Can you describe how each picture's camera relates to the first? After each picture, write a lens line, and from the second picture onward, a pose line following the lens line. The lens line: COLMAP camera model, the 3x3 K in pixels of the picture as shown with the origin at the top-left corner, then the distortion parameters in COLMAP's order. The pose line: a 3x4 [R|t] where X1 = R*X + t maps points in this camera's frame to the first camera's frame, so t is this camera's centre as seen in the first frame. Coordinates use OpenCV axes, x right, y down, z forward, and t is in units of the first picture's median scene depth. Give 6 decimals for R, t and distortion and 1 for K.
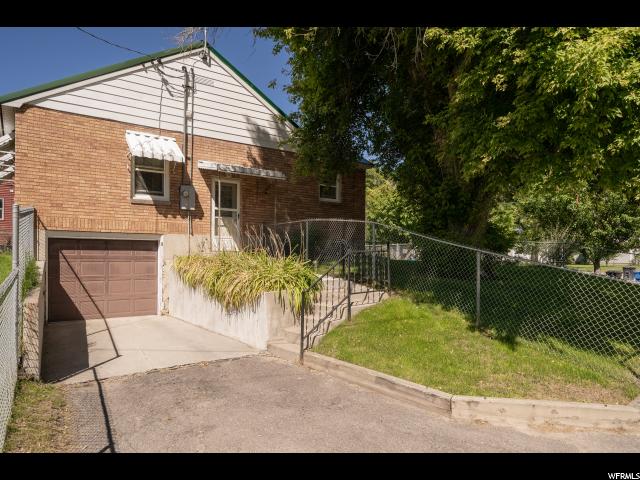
lens RADIAL K [[415.2, 0, 320.2], [0, 415.2, 242.2], [0, 0, 1]] dist [0.004117, -0.000719]
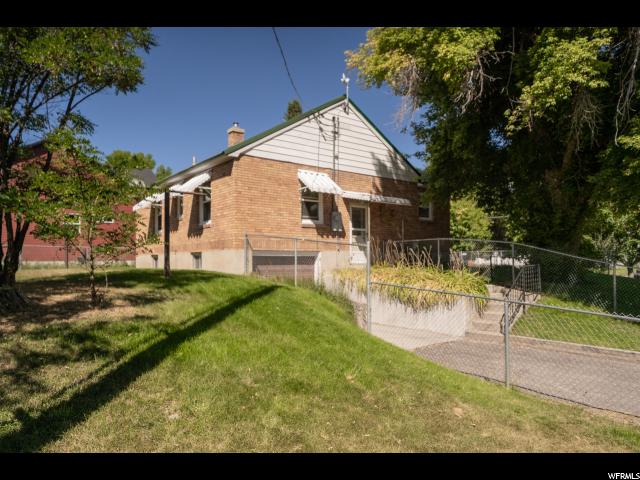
lens RADIAL K [[427.1, 0, 319.8], [0, 427.1, 240.8], [0, 0, 1]] dist [0.000850, 0.002106]
pose [[0.999486, -0.009742, 0.030529, -0.410714], [0.010189, 0.999843, -0.014528, -0.030623], [-0.030383, 0.014832, 0.999428, -0.275427]]
